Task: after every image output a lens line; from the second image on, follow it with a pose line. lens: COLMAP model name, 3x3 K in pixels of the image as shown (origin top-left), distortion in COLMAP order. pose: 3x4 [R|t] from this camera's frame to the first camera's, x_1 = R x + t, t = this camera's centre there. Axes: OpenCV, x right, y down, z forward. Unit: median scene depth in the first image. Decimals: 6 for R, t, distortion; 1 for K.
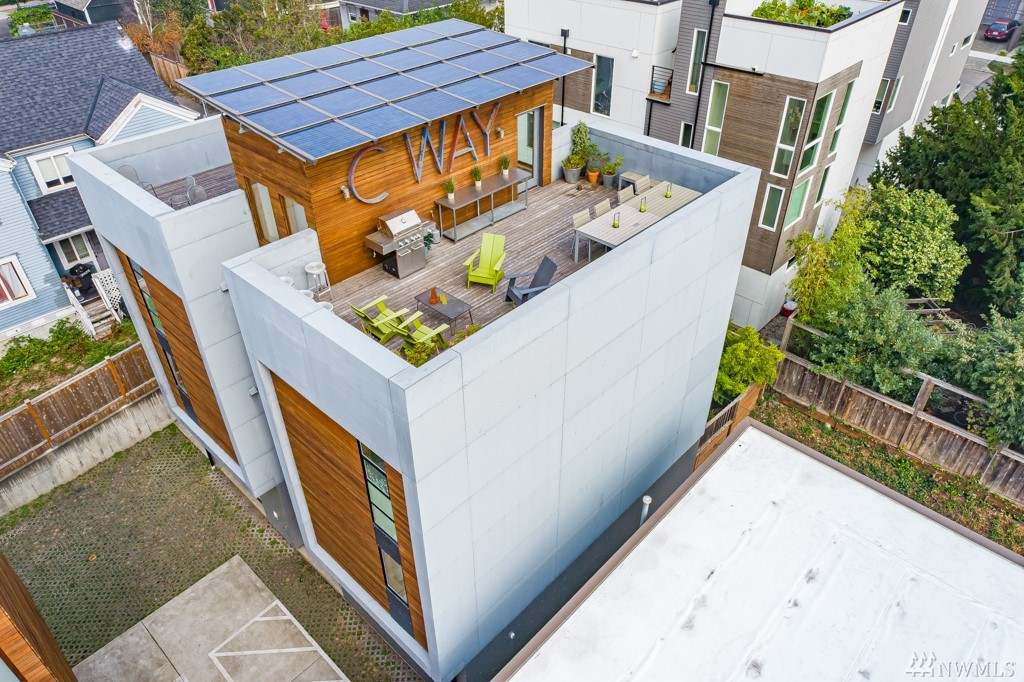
lens RADIAL K [[693.2, 0, 512.0], [0, 693.2, 341.0], [0, 0, 1]] dist [-0.000352, 0.008558]
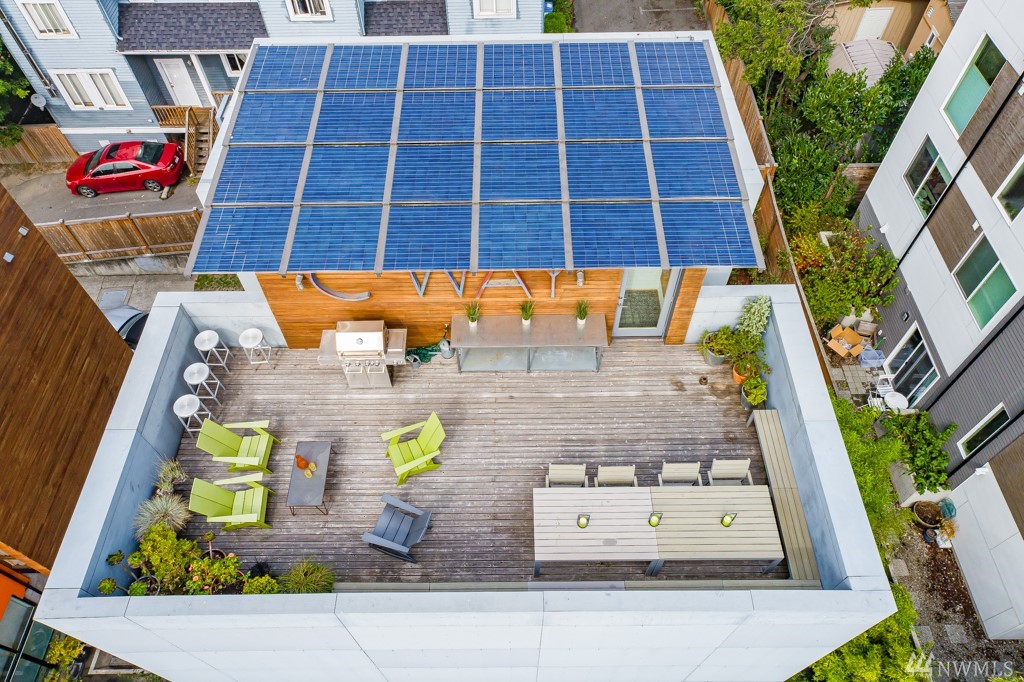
lens RADIAL K [[693.2, 0, 512.0], [0, 693.2, 341.0], [0, 0, 1]] dist [-0.000352, 0.008558]
pose [[0.691036, 0.585456, -0.423923, 0.200809], [-0.426882, 0.803835, 0.414272, -0.391472], [0.583302, -0.105311, 0.805400, 0.323912]]
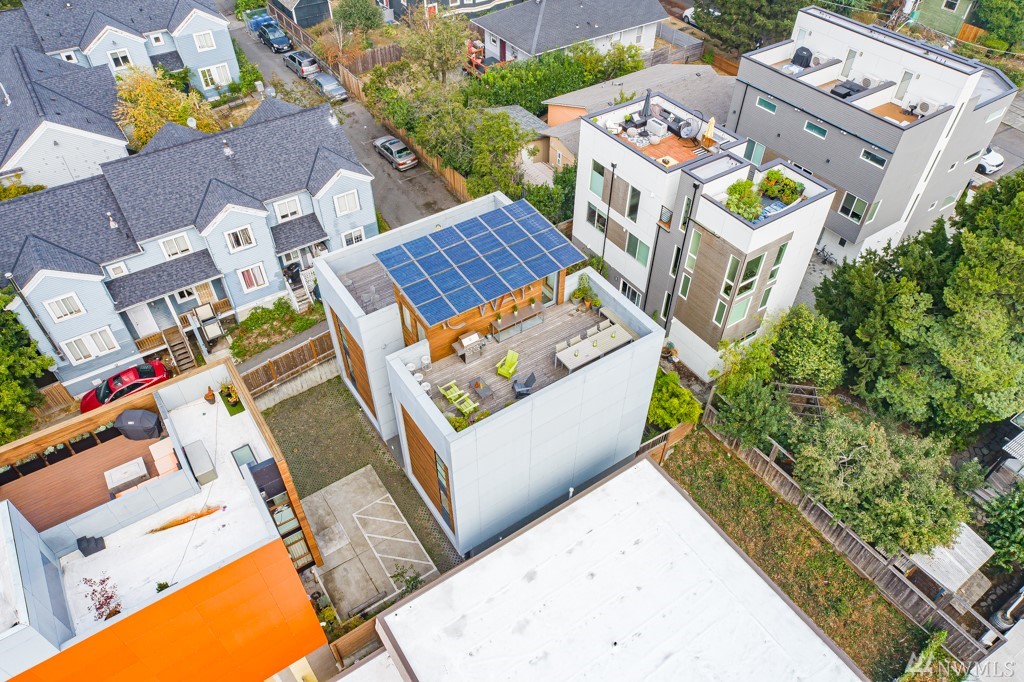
lens RADIAL K [[693.2, 0, 512.0], [0, 693.2, 341.0], [0, 0, 1]] dist [-0.000352, 0.008558]
pose [[0.975061, 0.164956, -0.148476, 0.184320], [-0.141931, 0.977787, 0.154233, -0.345225], [0.170619, -0.129313, 0.976815, -0.676152]]
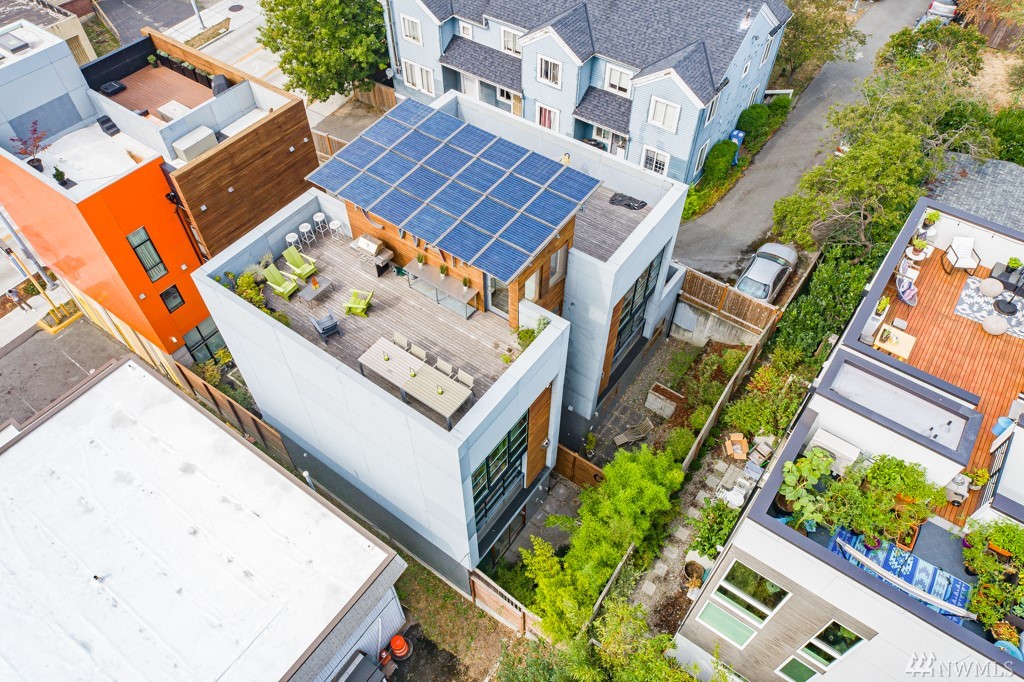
lens RADIAL K [[693.2, 0, 512.0], [0, 693.2, 341.0], [0, 0, 1]] dist [-0.000352, 0.008558]
pose [[0.132375, 0.774093, -0.619077, 0.710415], [-0.591945, 0.562704, 0.577031, -0.794971], [0.795033, 0.290075, 0.532709, 0.332215]]
